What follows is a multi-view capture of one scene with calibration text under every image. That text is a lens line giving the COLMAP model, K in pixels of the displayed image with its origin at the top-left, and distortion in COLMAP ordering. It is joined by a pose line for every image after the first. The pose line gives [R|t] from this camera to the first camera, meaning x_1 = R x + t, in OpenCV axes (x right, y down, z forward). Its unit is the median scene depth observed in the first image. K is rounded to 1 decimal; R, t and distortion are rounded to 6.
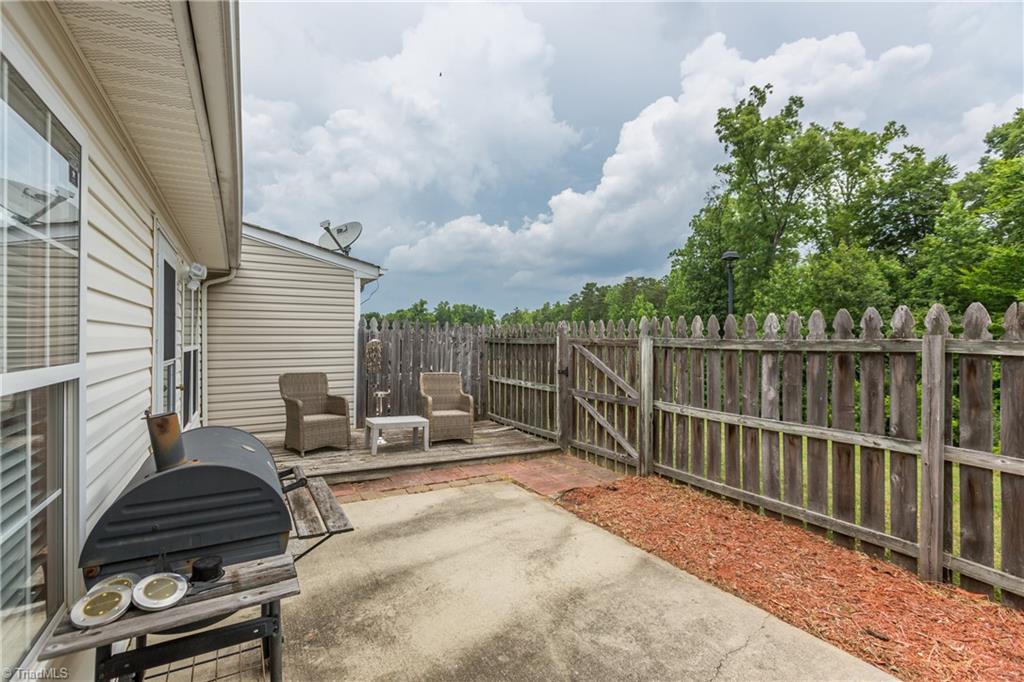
lens RADIAL K [[460.4, 0, 501.9], [0, 460.4, 337.0], [0, 0, 1]] dist [0.000026, -0.000926]
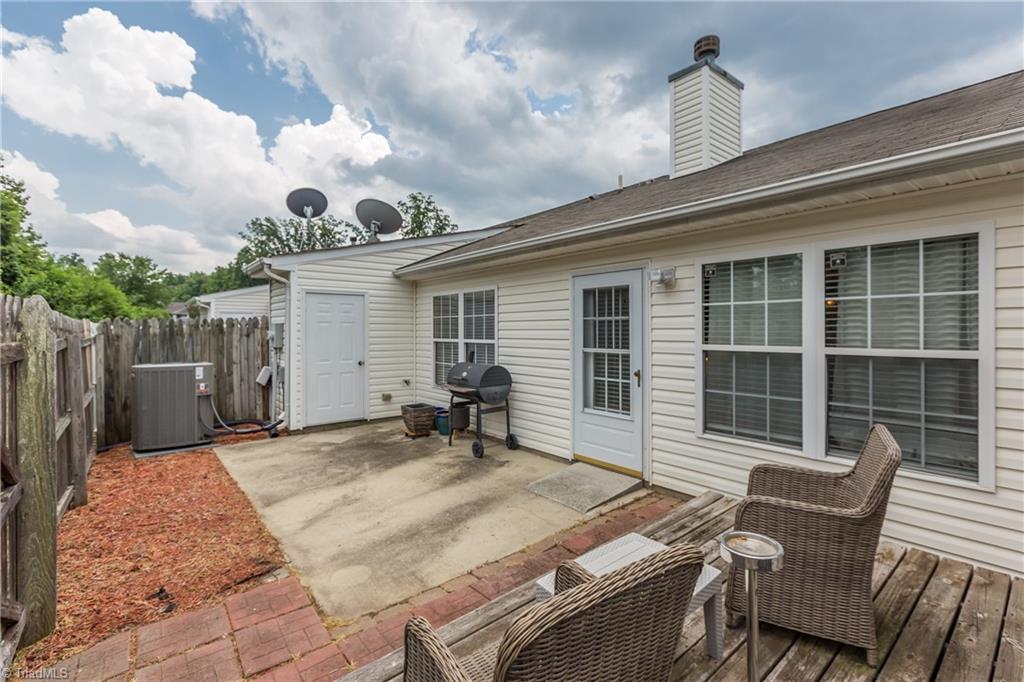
lens RADIAL K [[460.4, 0, 508.5], [0, 460.4, 326.4], [0, 0, 1]] dist [0.000026, -0.000926]
pose [[-0.985622, -0.000152, -0.168963, -0.074389], [0.002178, 0.999905, -0.013605, -0.003287], [0.168949, -0.013778, -0.985528, 1.246186]]
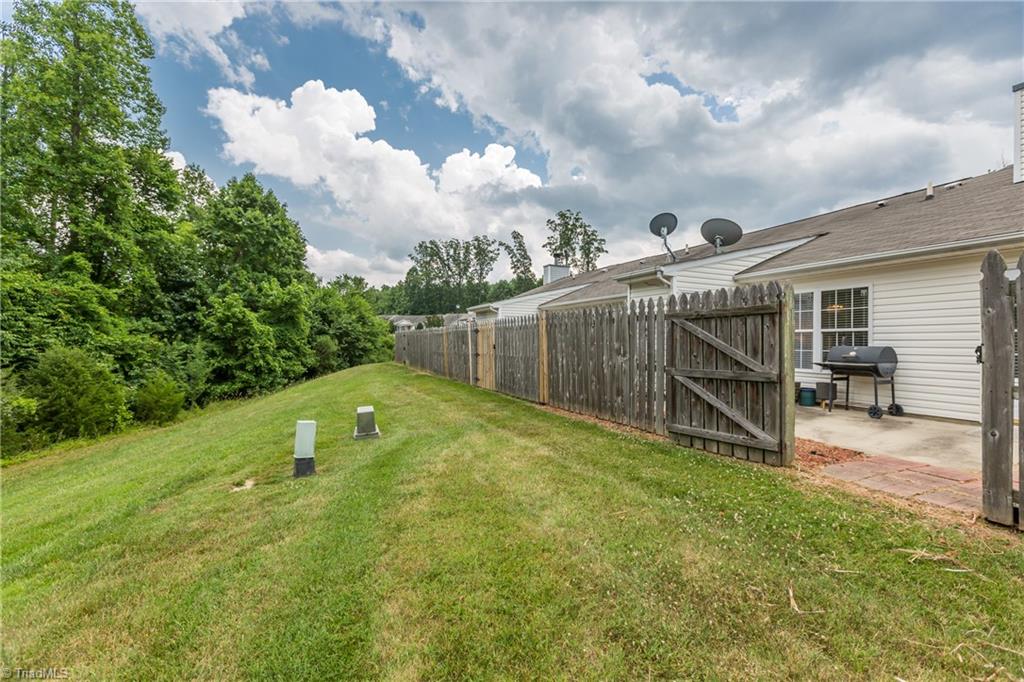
lens RADIAL K [[460.4, 0, 505.4], [0, 460.4, 334.0], [0, 0, 1]] dist [0.000026, -0.000926]
pose [[-0.992908, -0.015628, 0.117858, 0.604070], [-0.018997, 0.999441, -0.027519, 0.081544], [-0.117362, -0.029563, -0.992649, 1.574346]]
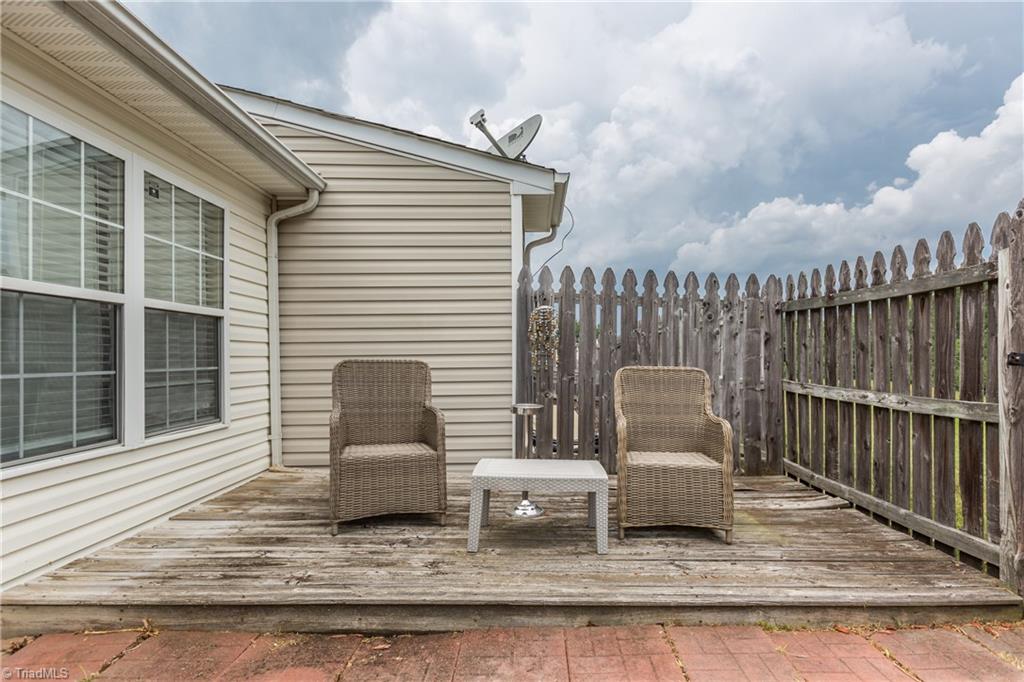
lens RADIAL K [[530.4, 0, 551.8], [0, 530.4, 354.7], [0, 0, 1]] dist [-0.001072, -0.000283]
pose [[0.890950, -0.008440, -0.454023, 0.007629], [0.011328, 0.999929, 0.003641, 0.067414], [0.453960, -0.008387, 0.890982, 0.529462]]
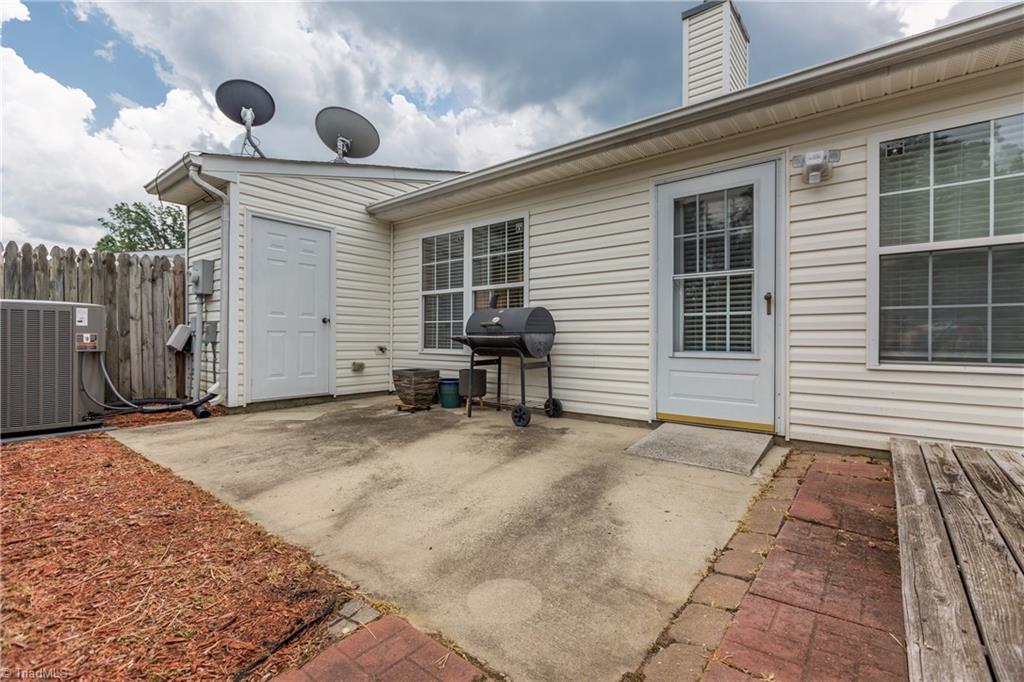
lens RADIAL K [[460.4, 0, 511.8], [0, 460.4, 332.1], [0, 0, 1]] dist [0.000026, -0.000926]
pose [[-0.930100, -0.008876, -0.367199, 0.094502], [-0.002121, 0.999821, -0.018795, 0.115063], [0.367300, -0.016702, -0.929953, 0.967098]]
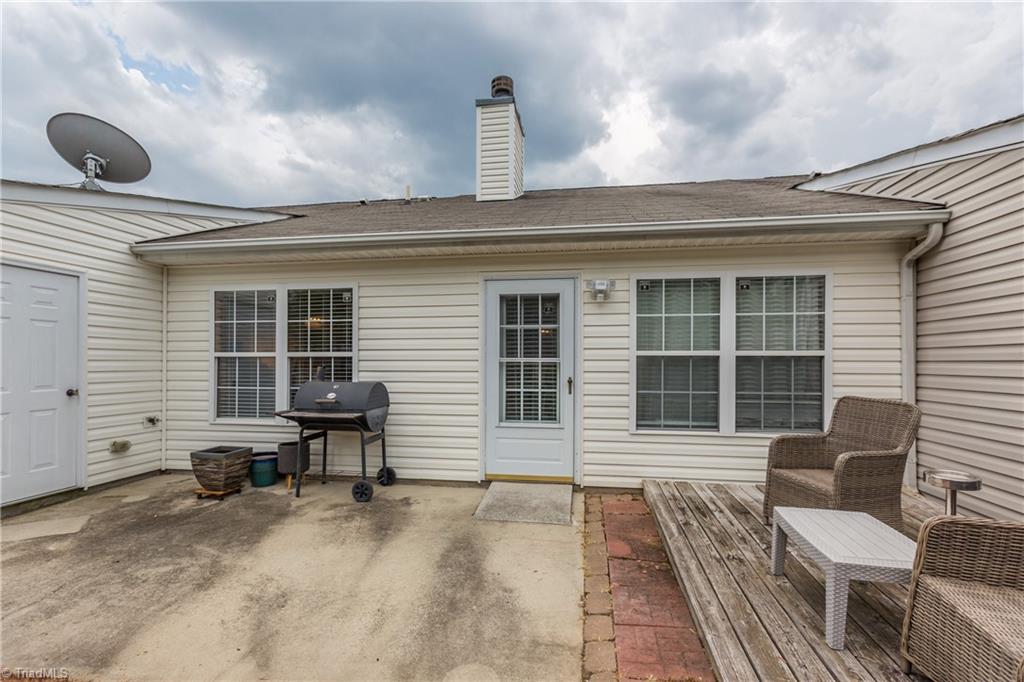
lens RADIAL K [[460.4, 0, 518.1], [0, 460.4, 360.9], [0, 0, 1]] dist [0.000026, -0.000926]
pose [[-0.617785, -0.002497, -0.786343, 0.235358], [0.002339, 0.999985, -0.005014, 0.032731], [0.786344, -0.004937, -0.617769, 0.956597]]
